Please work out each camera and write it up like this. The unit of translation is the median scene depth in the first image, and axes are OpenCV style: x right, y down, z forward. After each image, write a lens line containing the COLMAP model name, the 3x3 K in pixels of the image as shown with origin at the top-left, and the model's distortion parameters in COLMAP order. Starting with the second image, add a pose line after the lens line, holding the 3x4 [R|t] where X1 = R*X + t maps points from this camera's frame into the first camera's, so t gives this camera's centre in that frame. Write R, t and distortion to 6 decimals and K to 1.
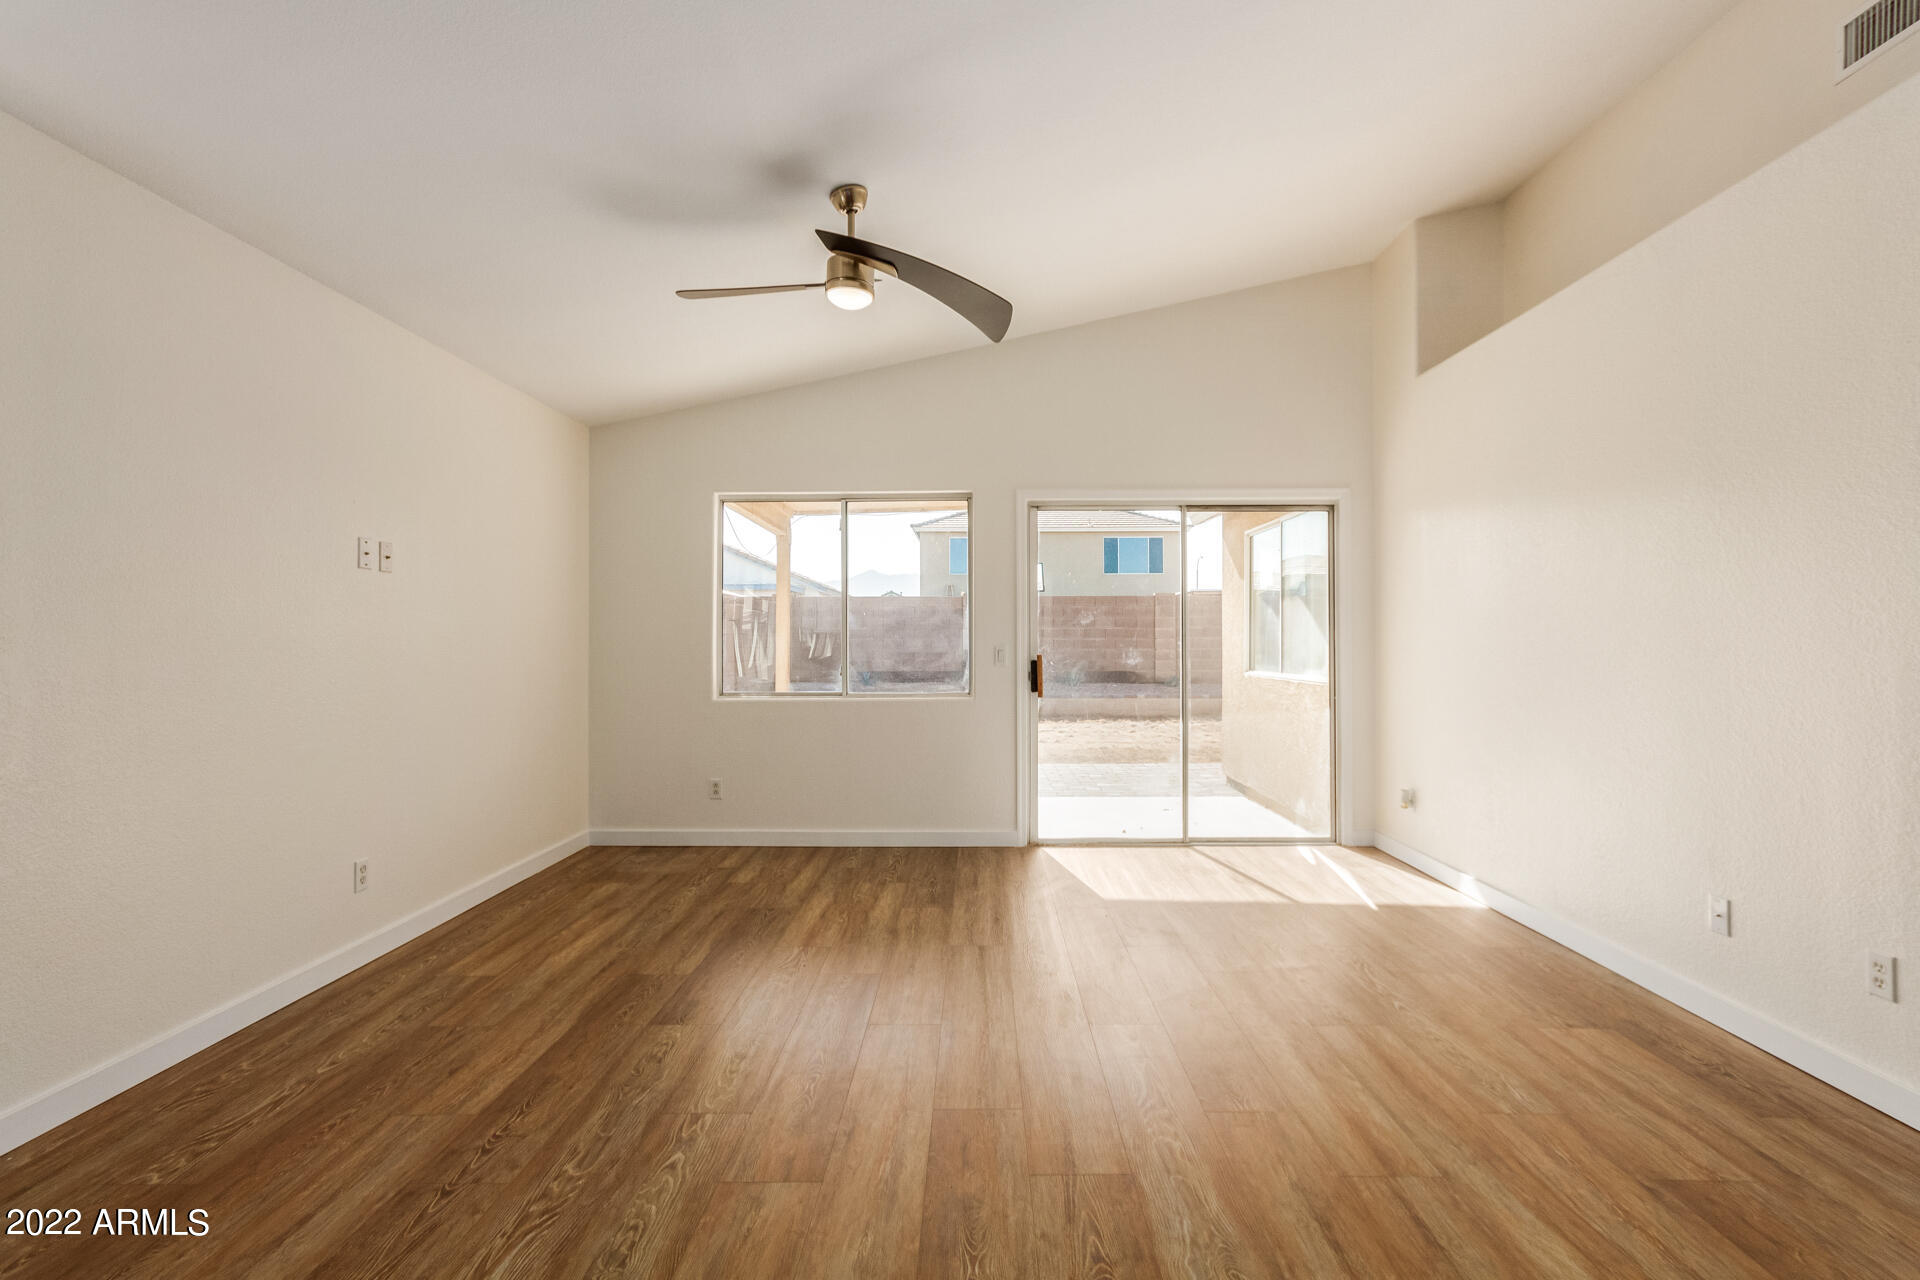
lens RADIAL K [[891.3, 0, 975.0], [0, 891.3, 632.3], [0, 0, 1]] dist [-0.001874, 0.000176]
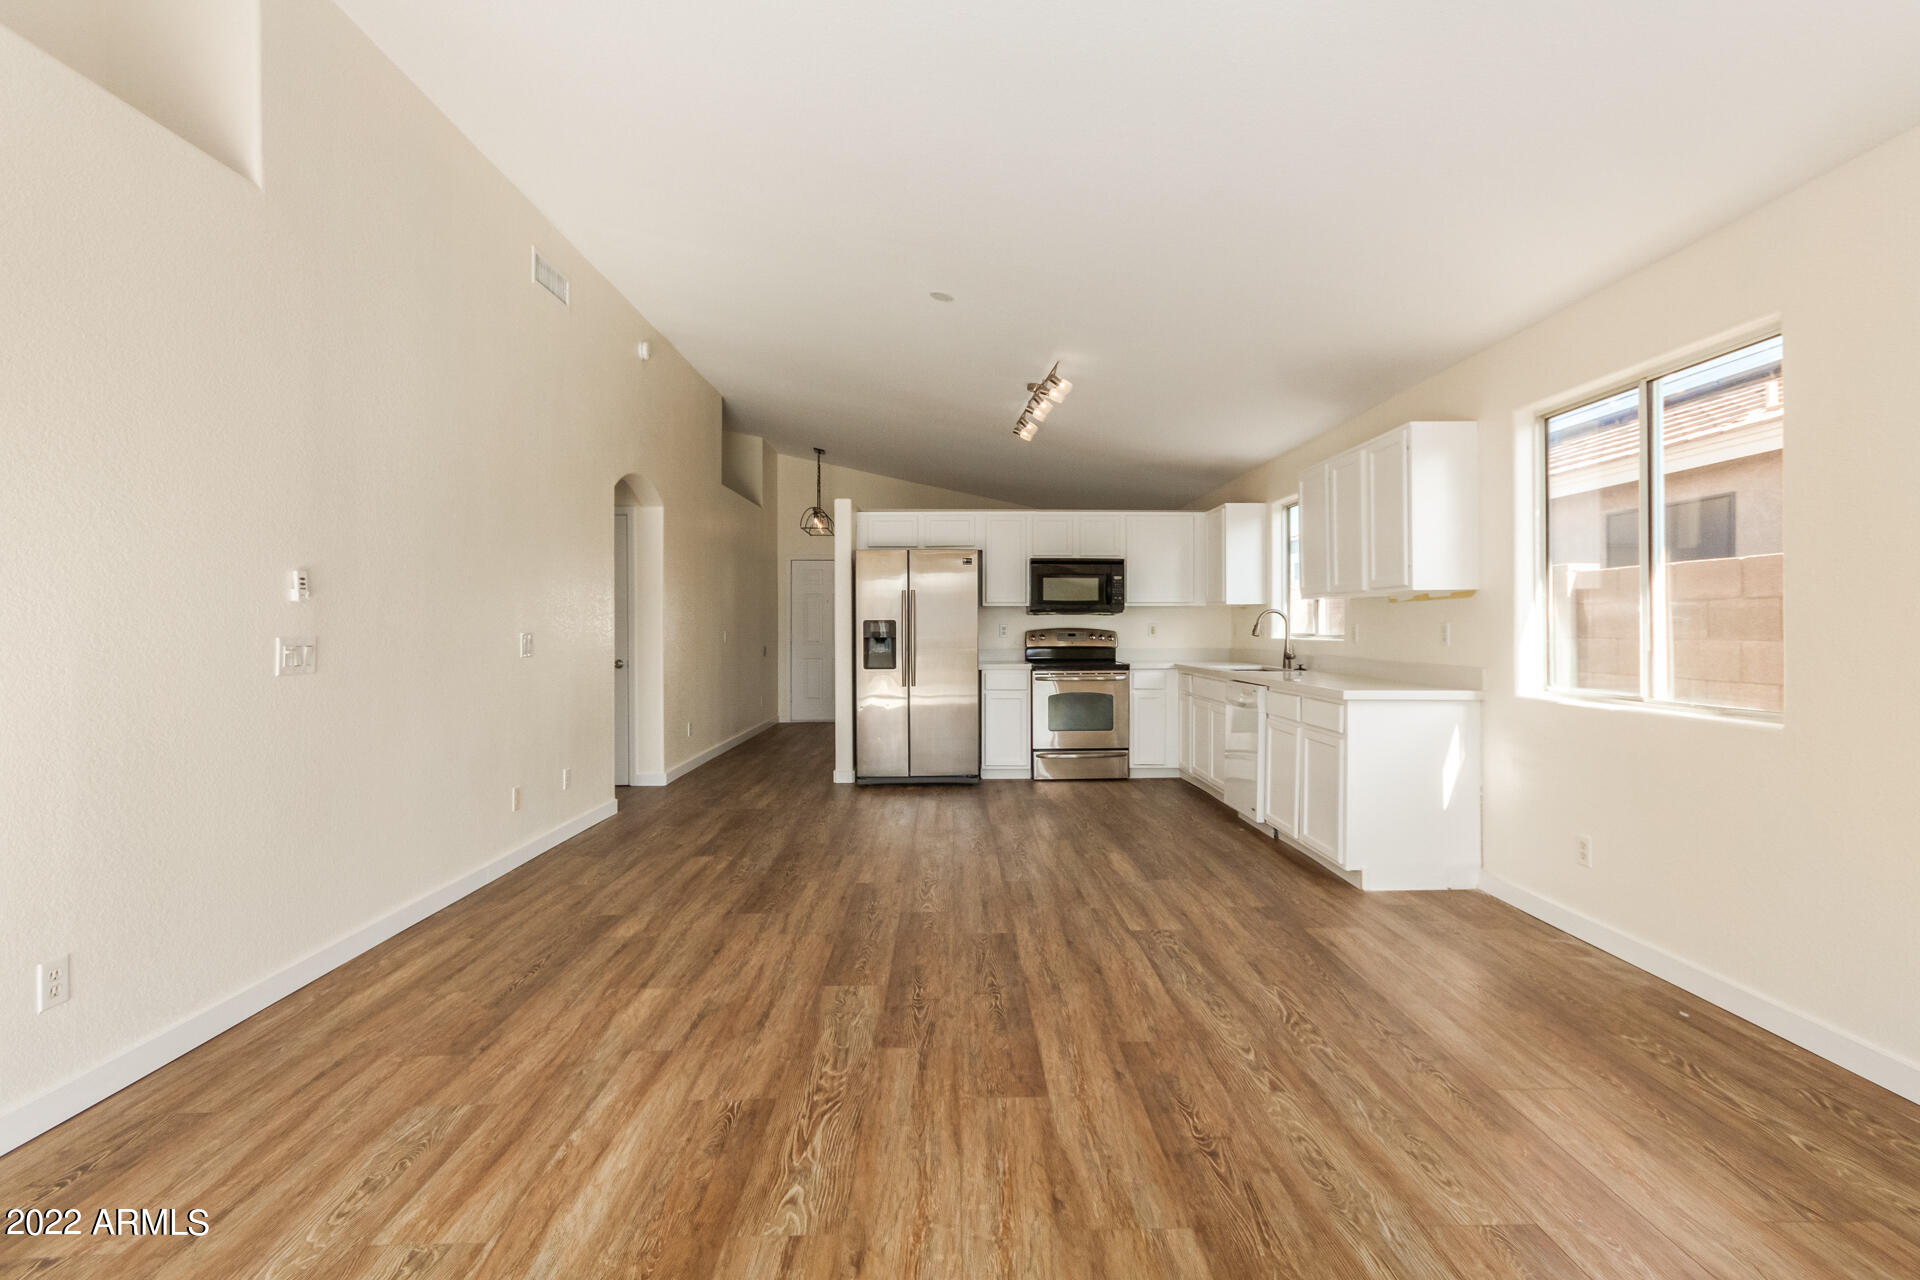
lens RADIAL K [[897.0, 0, 972.3], [0, 897.0, 633.0], [0, 0, 1]] dist [0.013070, 0.000285]
pose [[-0.999545, 0.004420, -0.029833, 0.030298], [0.004633, 0.999964, -0.007080, 0.010697], [0.029800, -0.007215, -0.999530, 0.915904]]
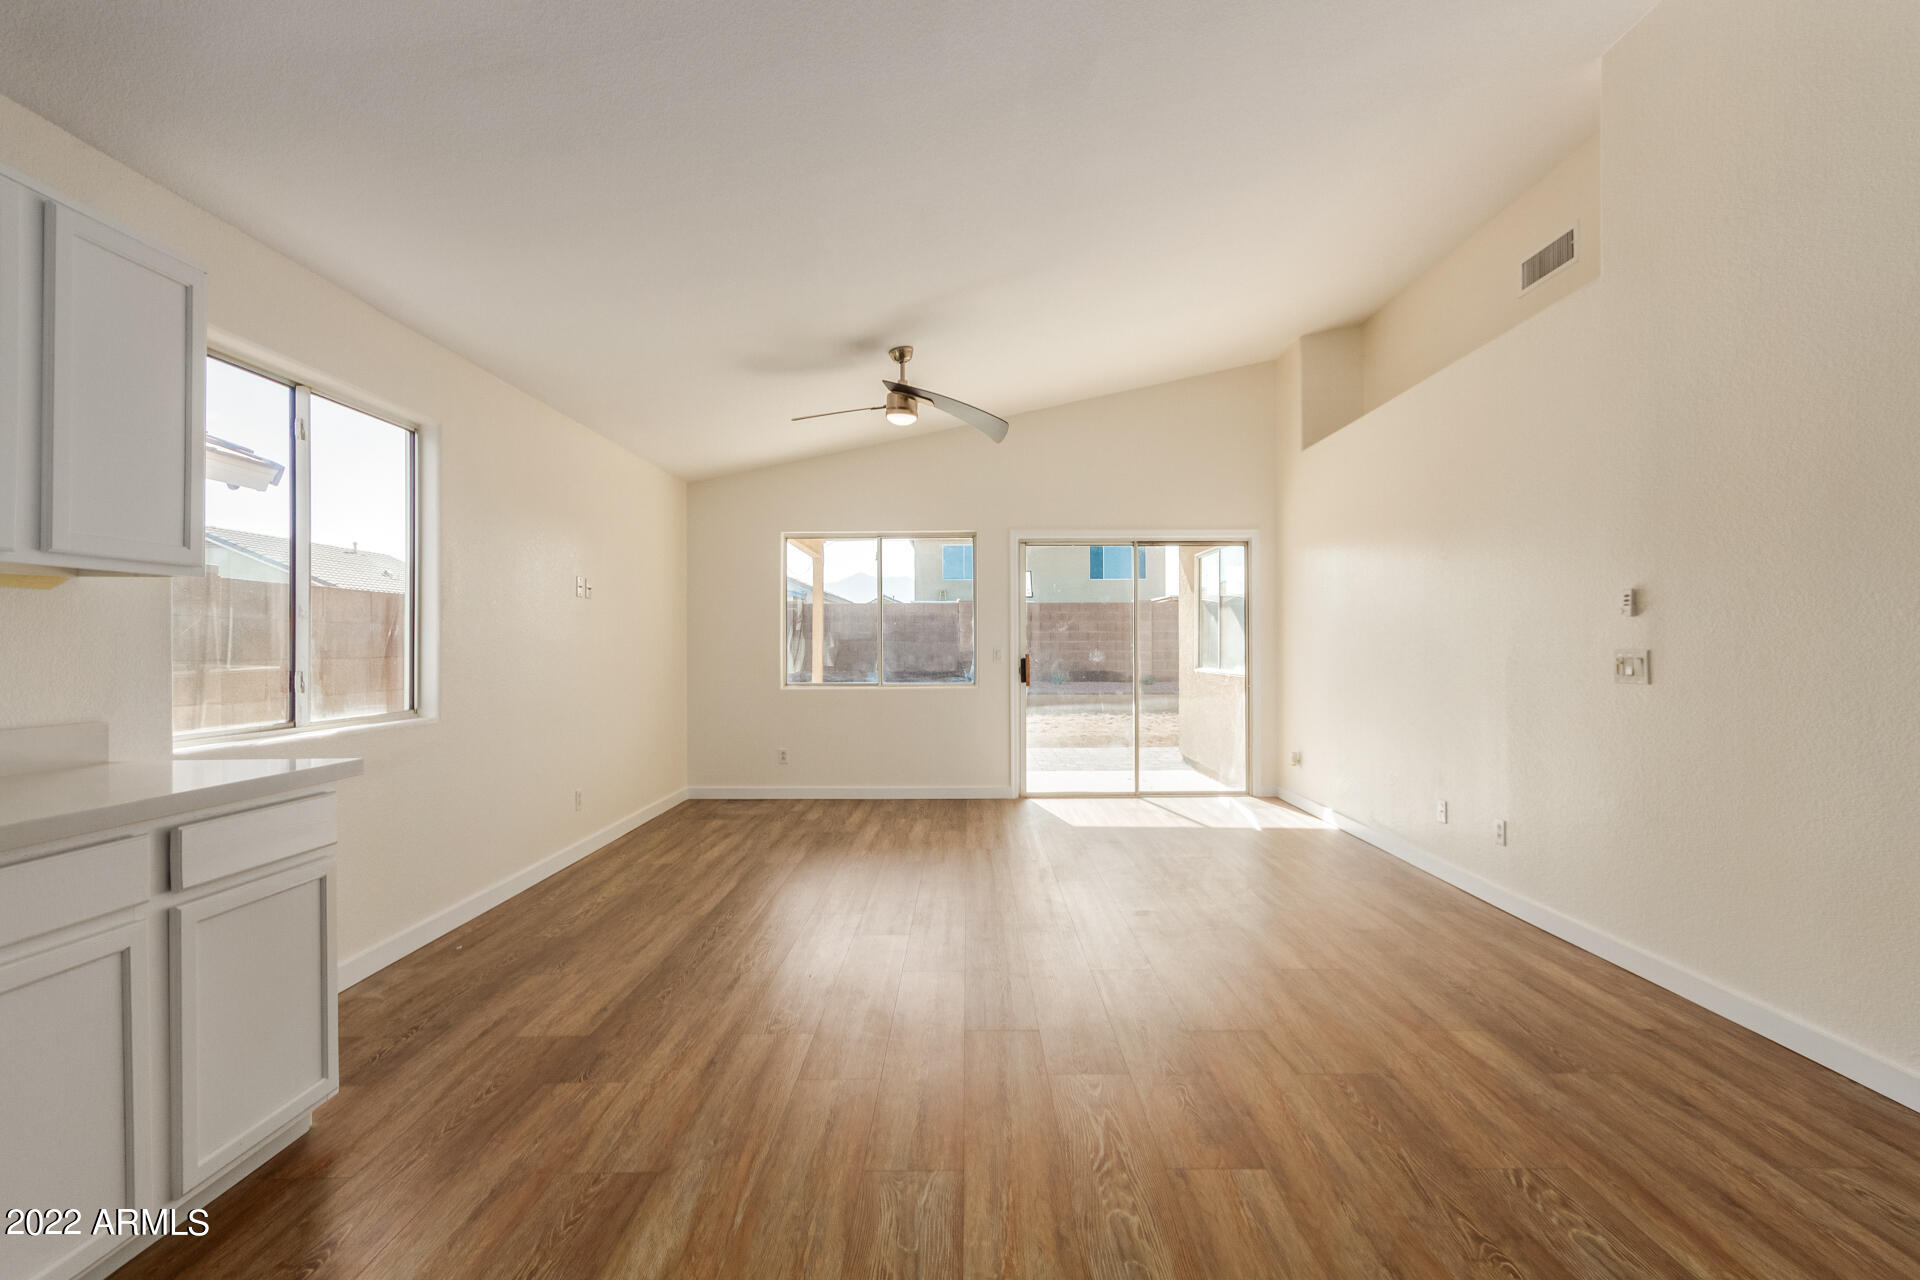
lens RADIAL K [[897.0, 0, 972.3], [0, 897.0, 633.0], [0, 0, 1]] dist [0.013070, 0.000285]
pose [[0.999957, -0.001618, 0.009108, -0.022643], [0.001637, 0.999996, -0.002078, -0.004161], [-0.009105, 0.002093, 0.999956, -0.352770]]
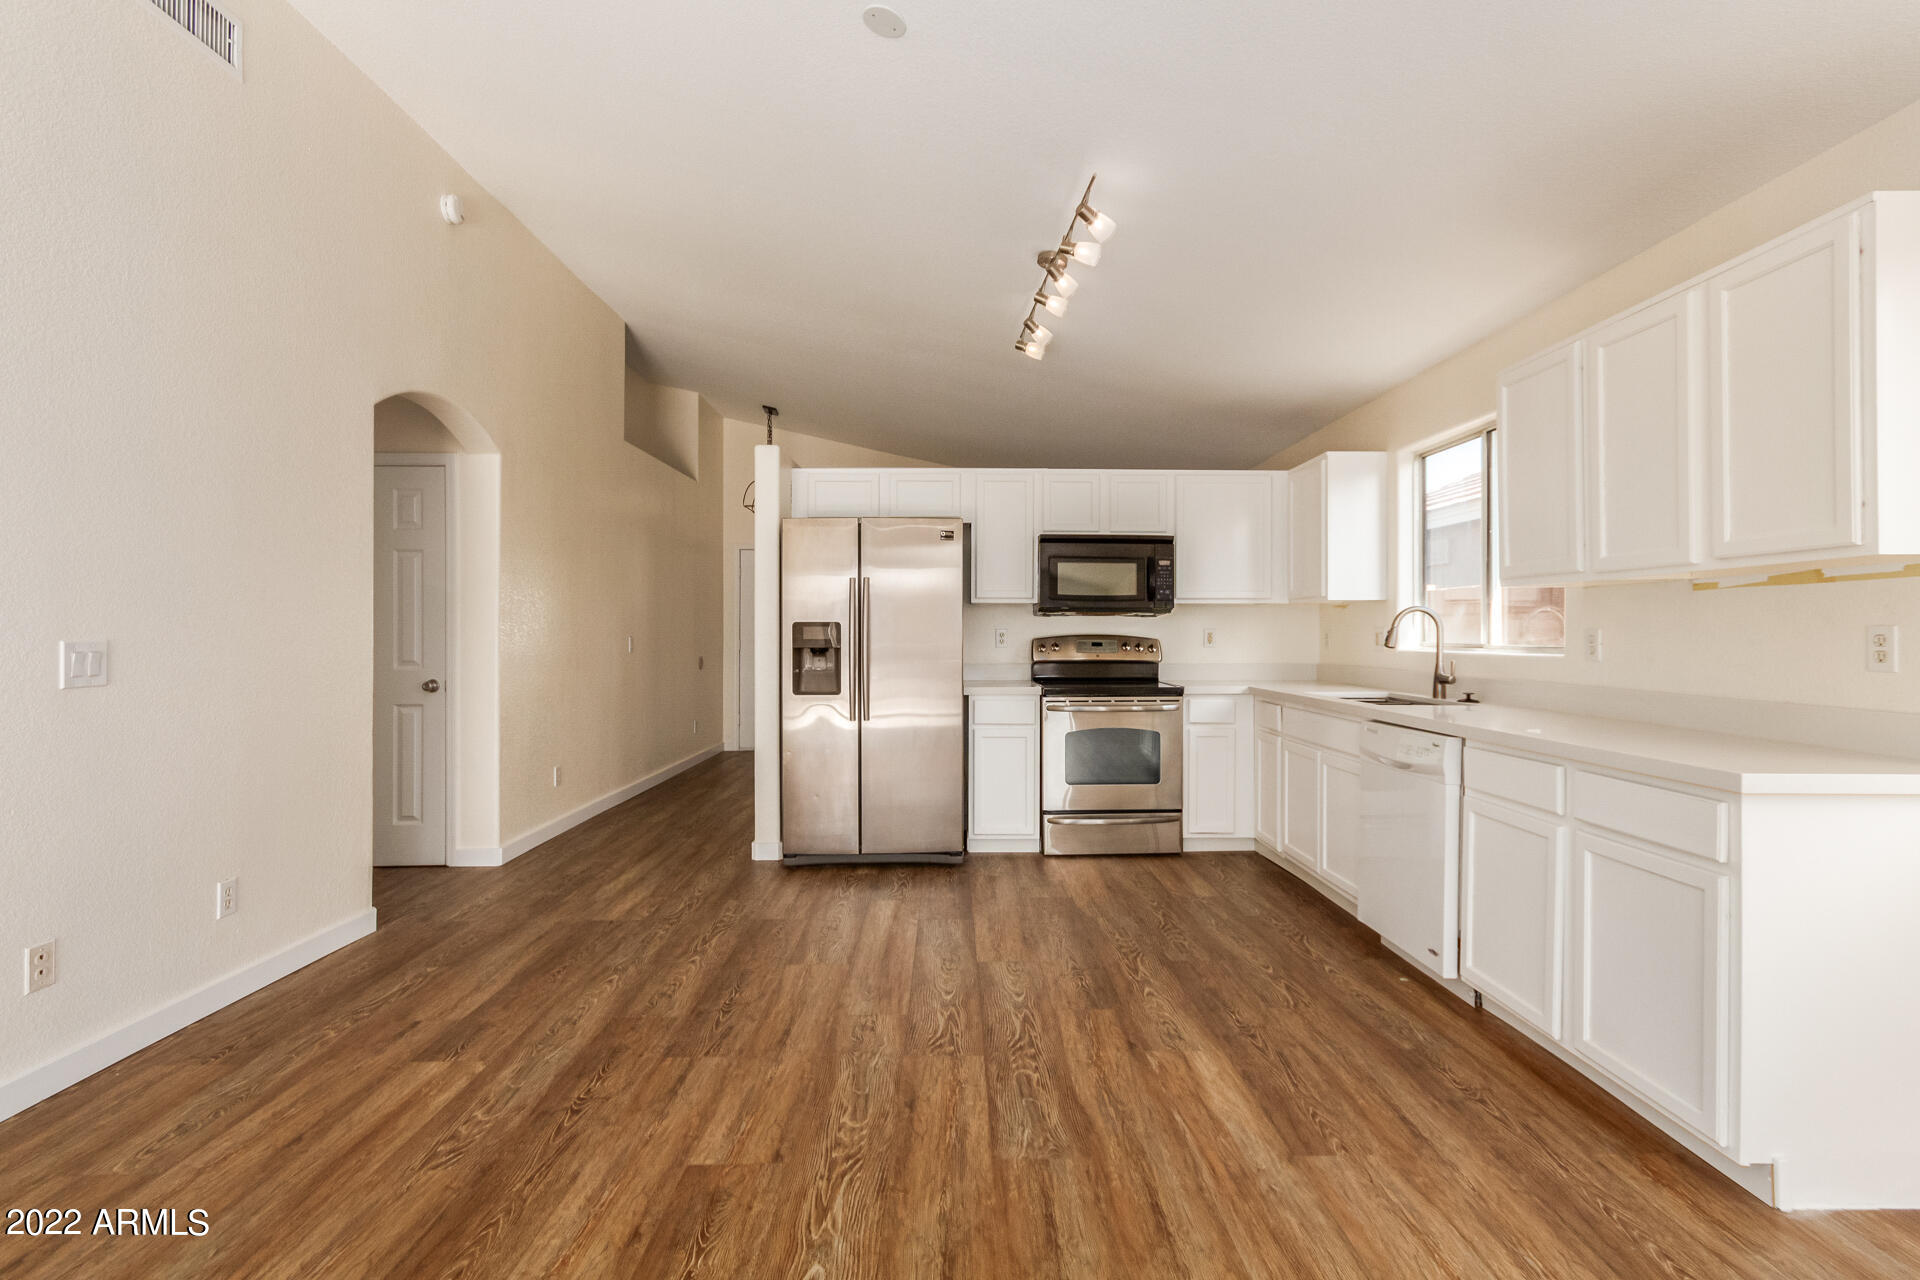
lens RADIAL K [[897.0, 0, 972.3], [0, 897.0, 633.0], [0, 0, 1]] dist [0.013070, 0.000285]
pose [[-0.999586, 0.001416, -0.028733, -0.002467], [0.001825, 0.999897, -0.014205, 0.005426], [0.028709, -0.014251, -0.999486, 0.477381]]
